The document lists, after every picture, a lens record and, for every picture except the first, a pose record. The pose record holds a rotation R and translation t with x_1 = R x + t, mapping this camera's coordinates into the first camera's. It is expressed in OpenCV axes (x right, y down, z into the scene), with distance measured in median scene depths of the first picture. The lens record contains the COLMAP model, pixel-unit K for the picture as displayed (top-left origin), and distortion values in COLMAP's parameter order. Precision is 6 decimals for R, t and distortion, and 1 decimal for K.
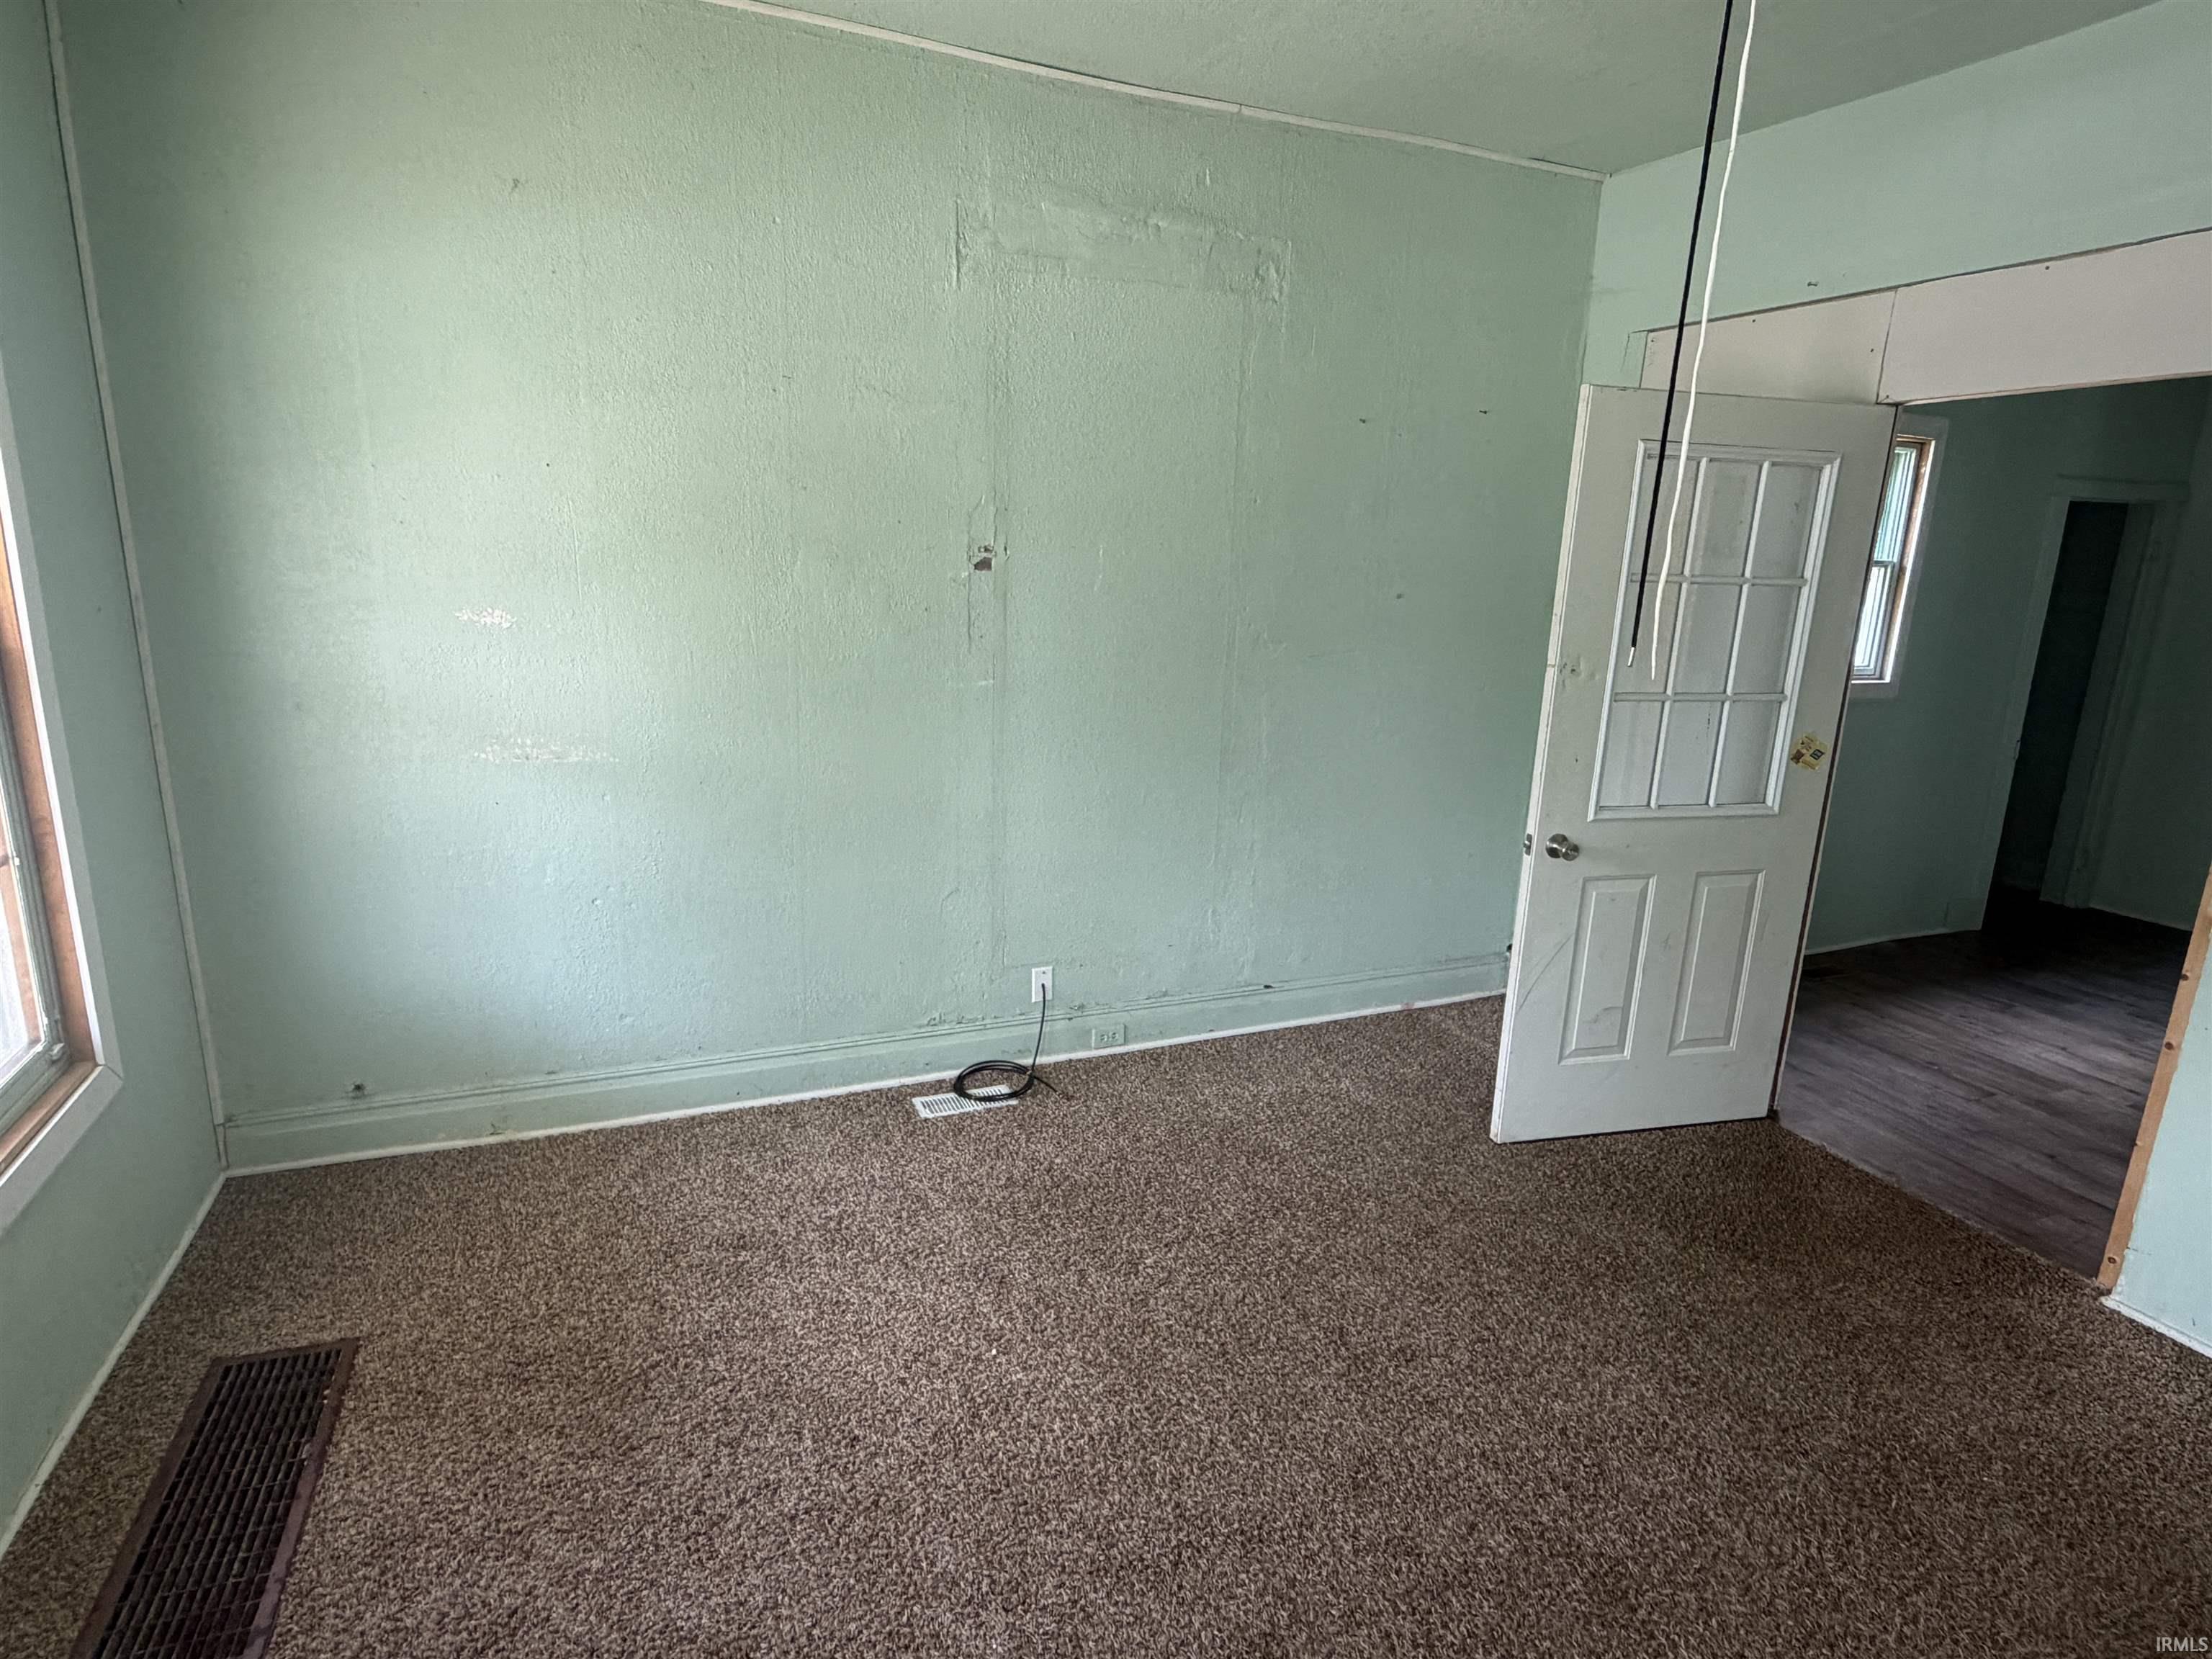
lens RADIAL K [[1165.6, 0, 1106.0], [0, 1165.6, 829.5], [0, 0, 1]] dist [-0.001631, -0.000539]
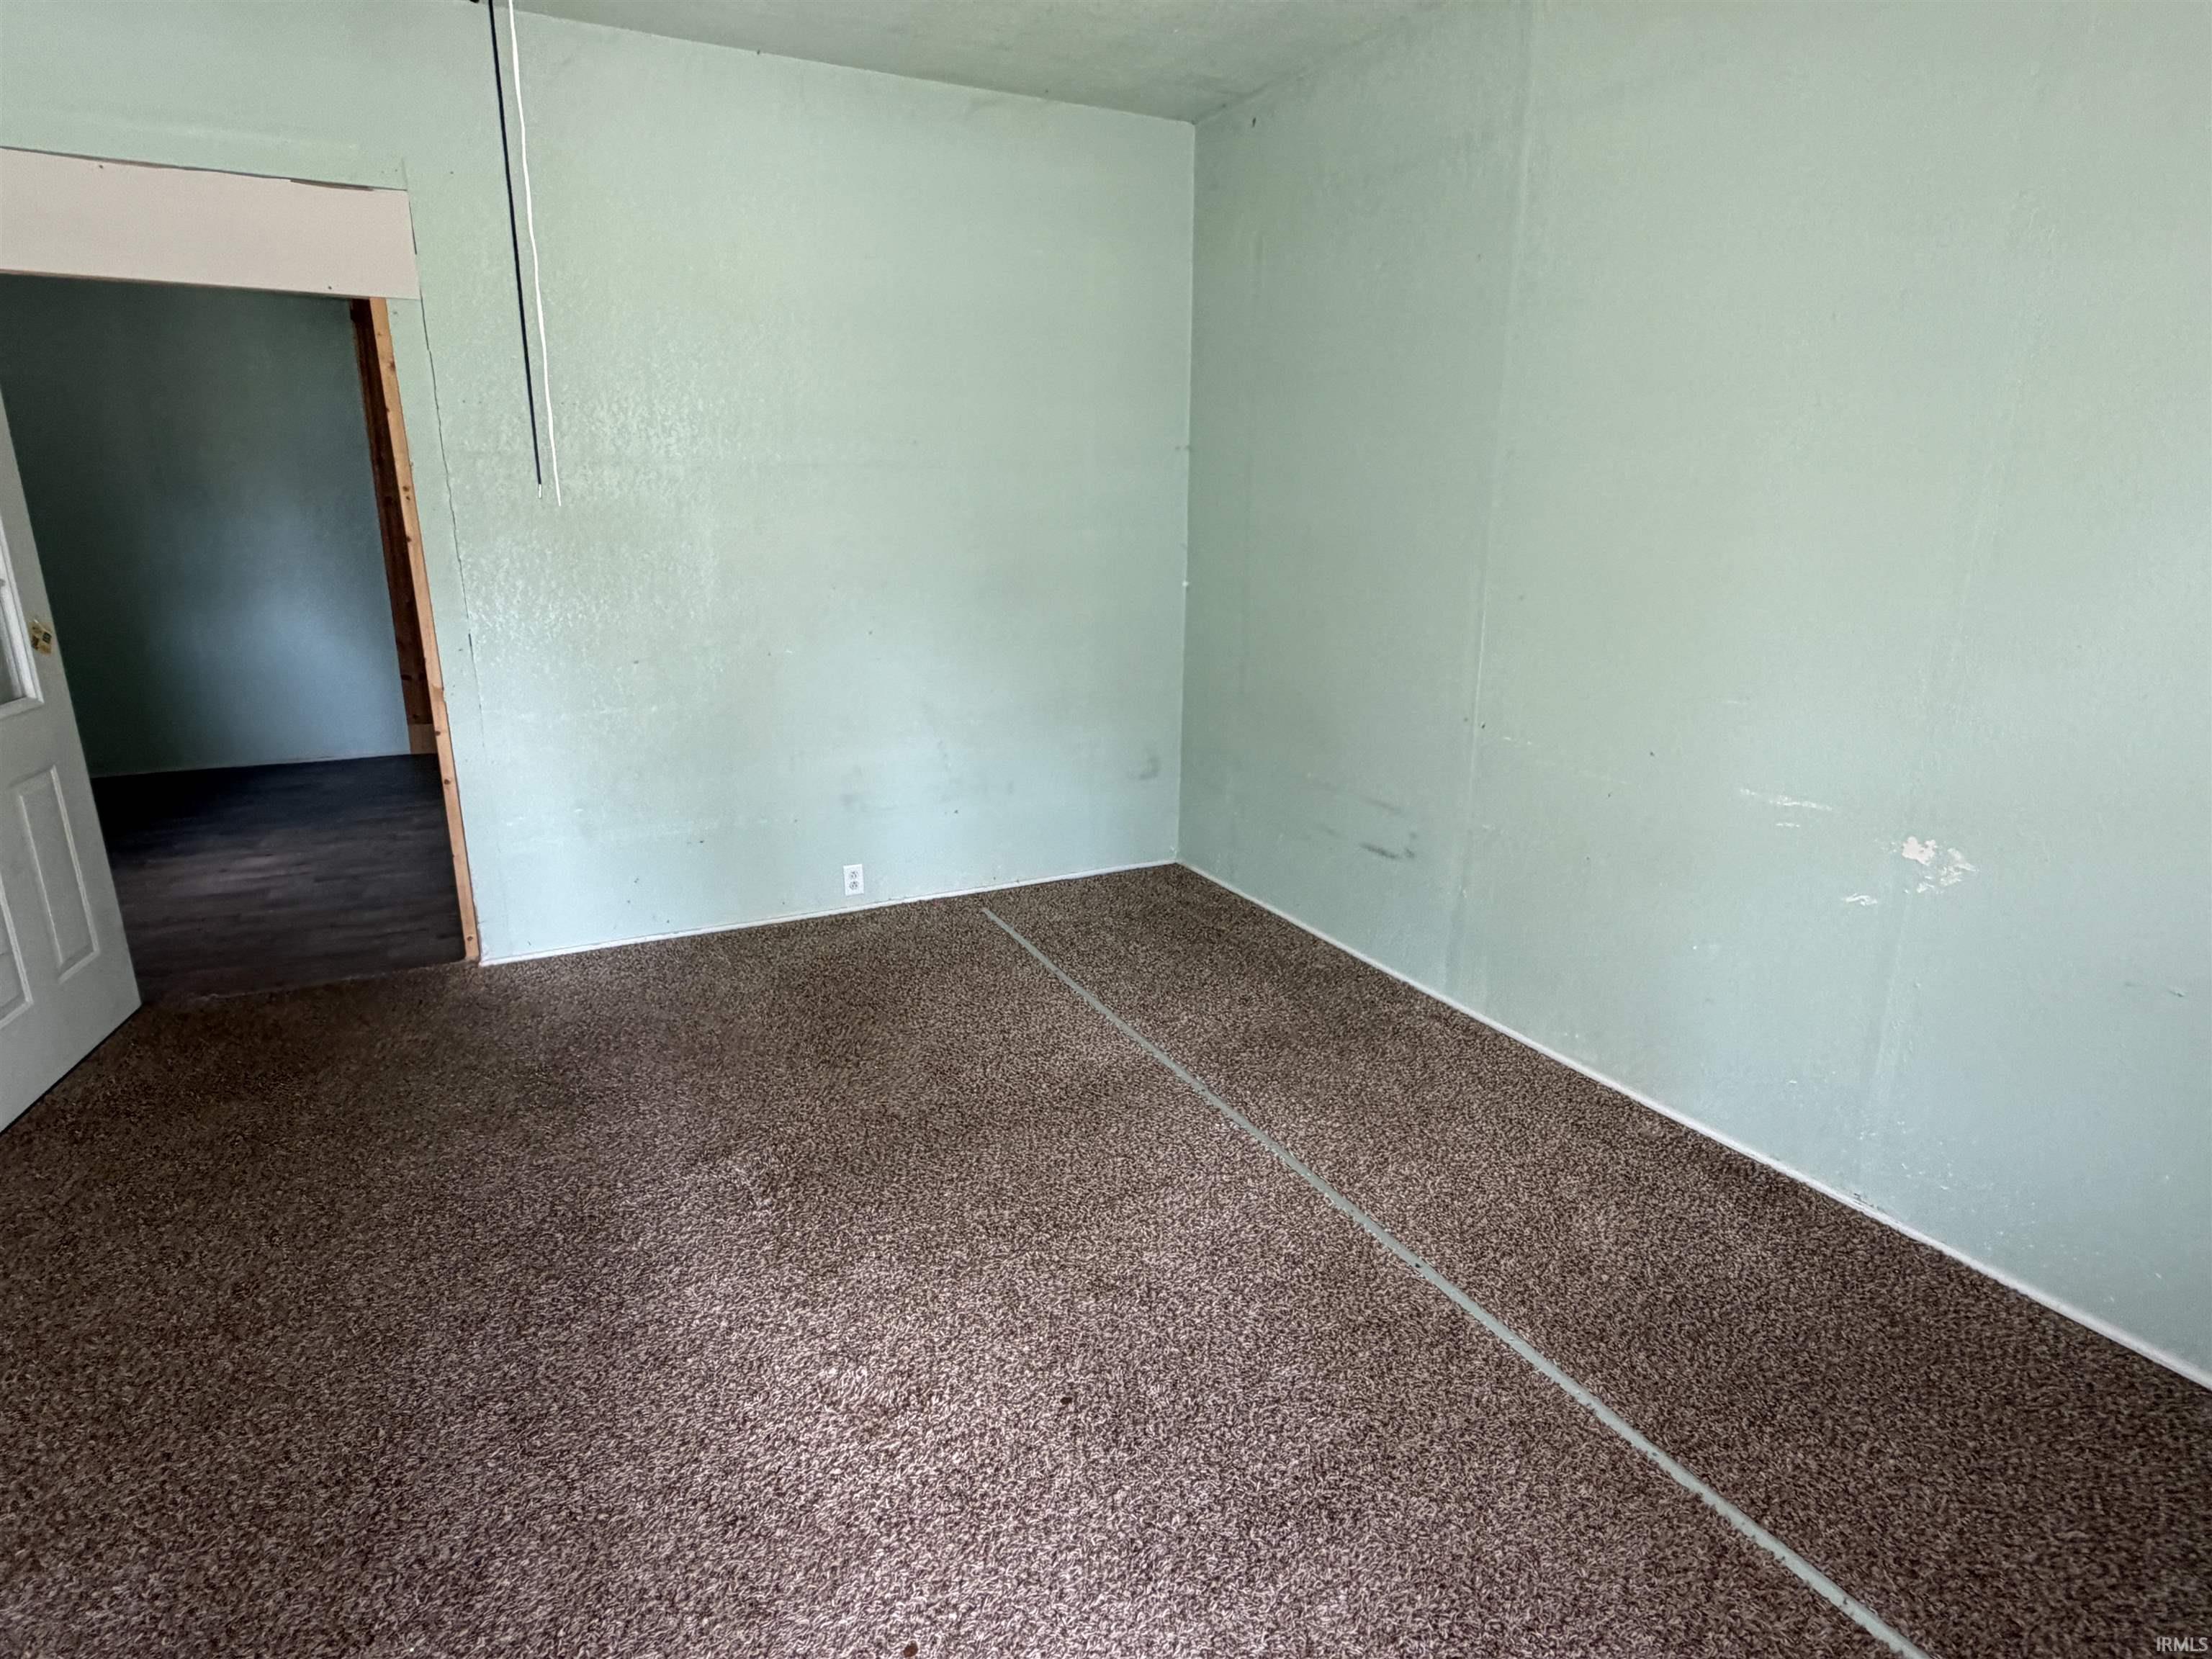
lens RADIAL K [[1165.6, 0, 1106.0], [0, 1165.6, 829.5], [0, 0, 1]] dist [-0.001631, -0.000539]
pose [[-0.088851, -0.296133, 0.951005, -0.519155], [0.215001, 0.926571, 0.308611, -0.029677], [-0.972564, 0.231888, -0.018658, 0.223714]]
